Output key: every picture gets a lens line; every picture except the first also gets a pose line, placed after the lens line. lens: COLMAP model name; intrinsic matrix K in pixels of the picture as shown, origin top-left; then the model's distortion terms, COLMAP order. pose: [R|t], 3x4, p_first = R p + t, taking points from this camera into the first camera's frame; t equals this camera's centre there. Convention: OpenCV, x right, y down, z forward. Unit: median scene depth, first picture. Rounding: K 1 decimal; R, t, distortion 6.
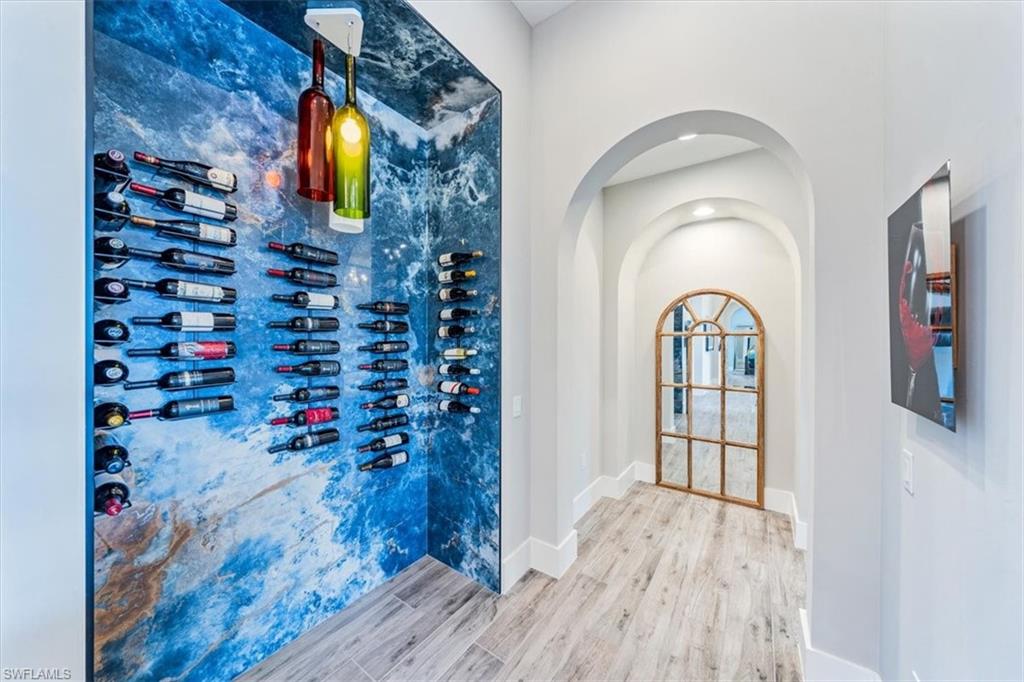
lens RADIAL K [[357.5, 0, 512.5], [0, 357.5, 340.3], [0, 0, 1]] dist [-0.001982, -0.000314]
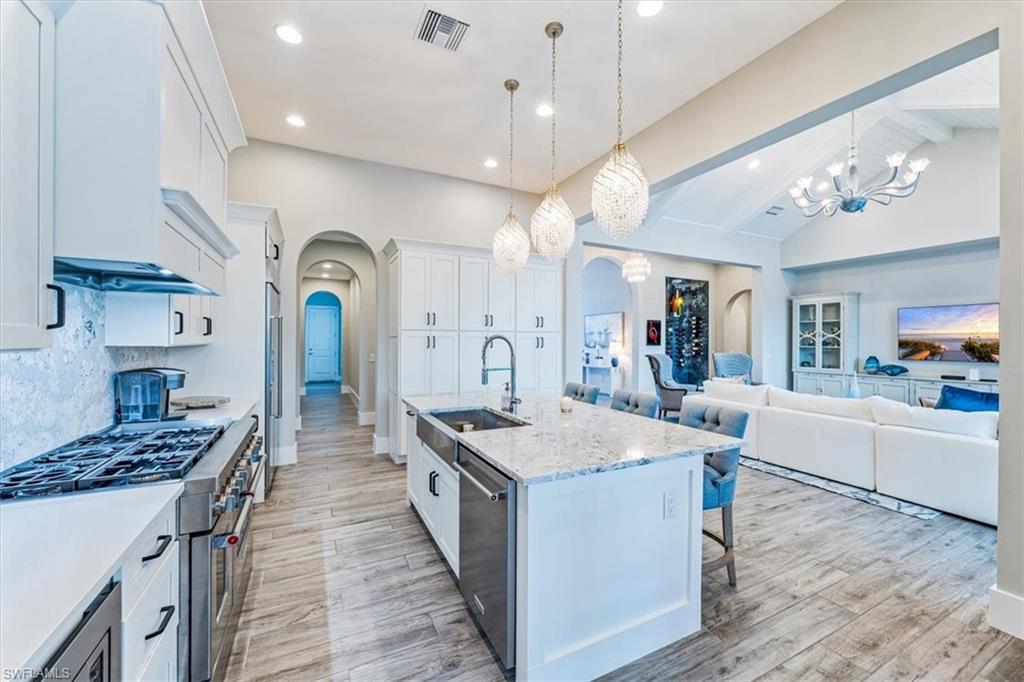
lens RADIAL K [[400.7, 0, 521.8], [0, 400.7, 340.1], [0, 0, 1]] dist [-0.000315, -0.000112]
pose [[0.889601, 0.001206, -0.456736, 0.165230], [-0.003528, 0.999985, -0.004231, 0.056433], [0.456724, 0.005375, 0.889592, -4.160283]]
